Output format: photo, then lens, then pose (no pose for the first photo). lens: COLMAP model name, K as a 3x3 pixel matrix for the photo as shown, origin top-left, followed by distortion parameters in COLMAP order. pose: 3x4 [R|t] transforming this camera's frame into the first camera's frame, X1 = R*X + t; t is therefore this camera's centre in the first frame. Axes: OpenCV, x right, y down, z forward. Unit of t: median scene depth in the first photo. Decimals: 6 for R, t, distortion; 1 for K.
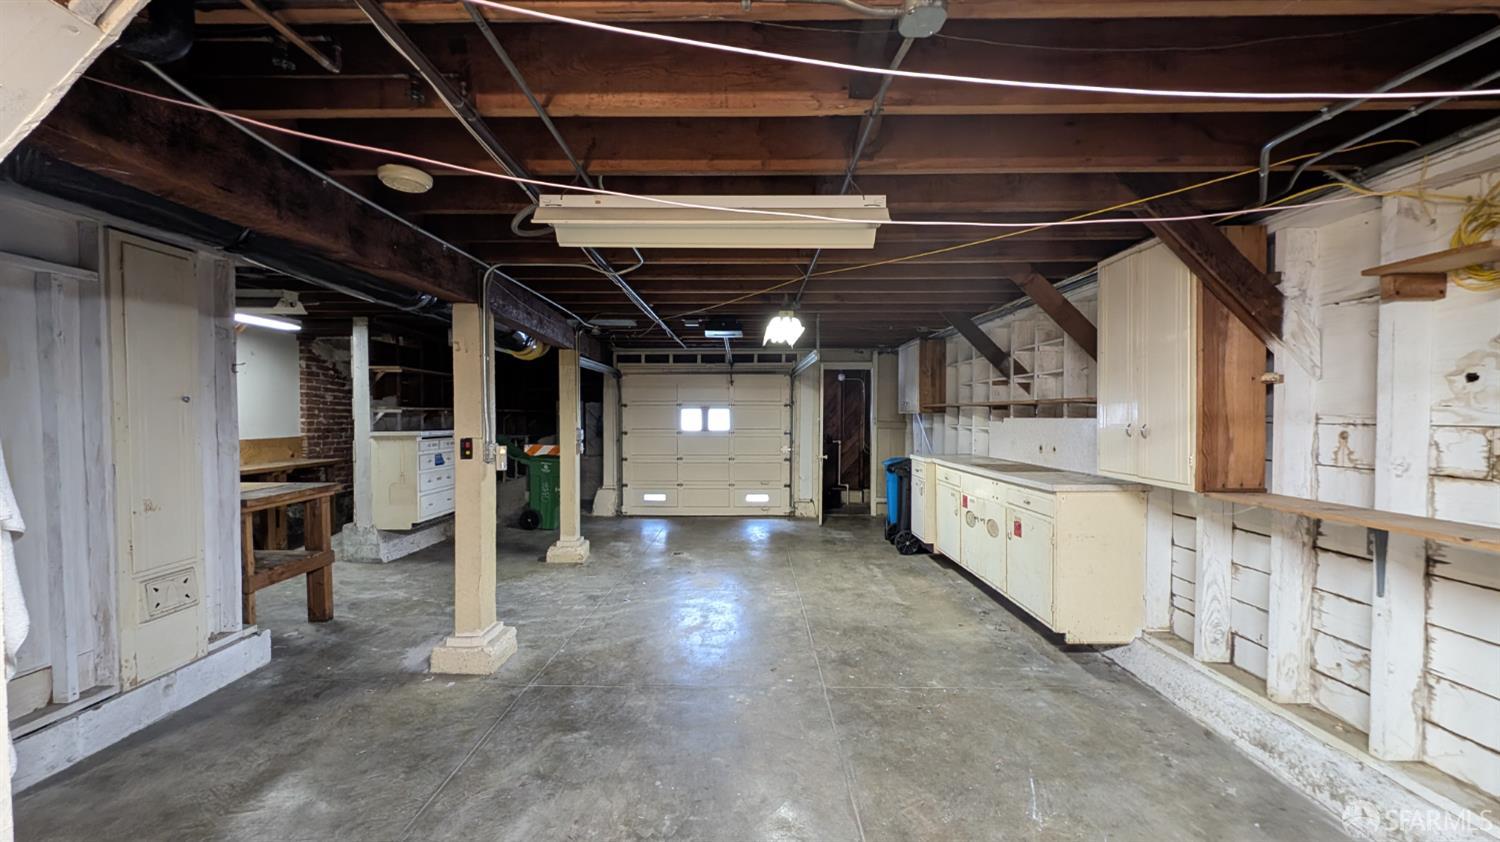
lens RADIAL K [[565.2, 0, 750.0], [0, 565.2, 421.0], [0, 0, 1]] dist [-0.000807, -0.001290]
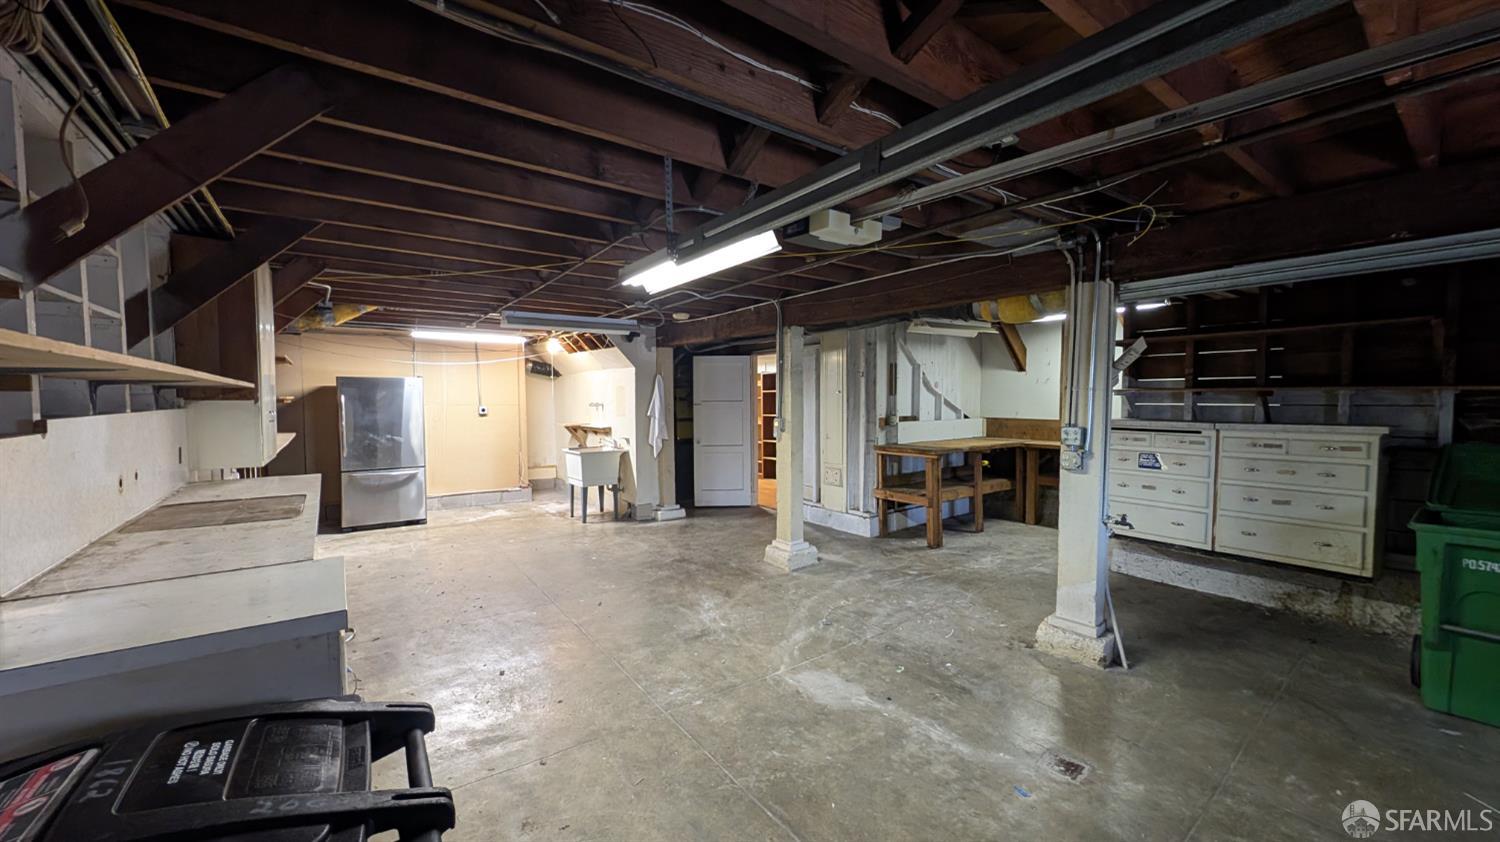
lens RADIAL K [[565.2, 0, 750.0], [0, 565.2, 421.0], [0, 0, 1]] dist [-0.000807, -0.001290]
pose [[-0.813071, 0.024582, -0.581645, 0.390292], [-0.005569, 0.998734, 0.049994, -0.022843], [0.582138, 0.043888, -0.811905, 1.763585]]
